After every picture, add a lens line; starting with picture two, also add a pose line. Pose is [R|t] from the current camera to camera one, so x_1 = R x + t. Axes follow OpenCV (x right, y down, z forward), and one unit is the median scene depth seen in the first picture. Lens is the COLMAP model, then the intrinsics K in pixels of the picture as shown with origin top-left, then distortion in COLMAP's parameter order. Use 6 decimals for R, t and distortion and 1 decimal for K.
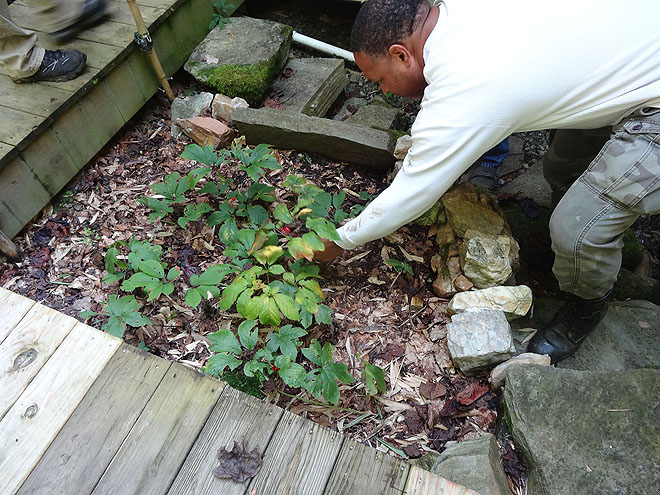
lens RADIAL K [[481.5, 0, 329.5], [0, 481.5, 246.2], [0, 0, 1]] dist [0.000020, -0.006222]
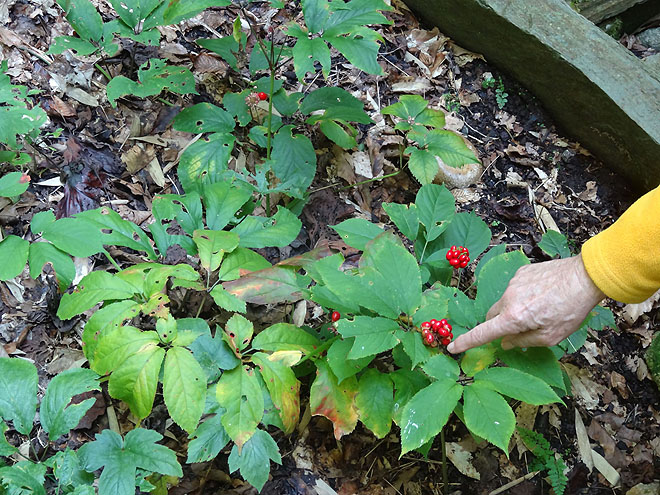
lens RADIAL K [[1253.6, 0, 330.0], [0, 1253.6, 249.0], [0, 0, 1]] dist [-0.007222, 0.000000]
pose [[0.846776, 0.473317, -0.242781, 0.157579], [-0.479865, 0.876629, 0.035362, -0.051719], [0.229566, 0.086558, 0.969437, 0.031223]]
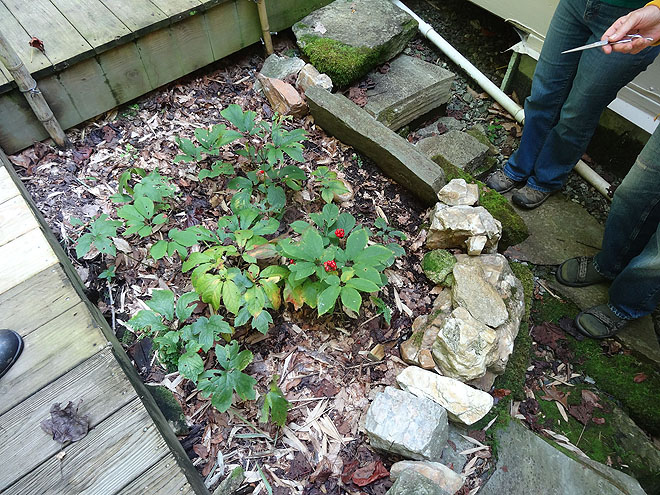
lens RADIAL K [[481.5, 0, 329.1], [0, 481.5, 247.7], [0, 0, 1]] dist [0.000020, -0.006222]
pose [[0.885803, 0.414165, -0.209335, 0.193149], [-0.402650, 0.910200, 0.096996, -0.109199], [0.230709, -0.001630, 0.973021, 0.079093]]
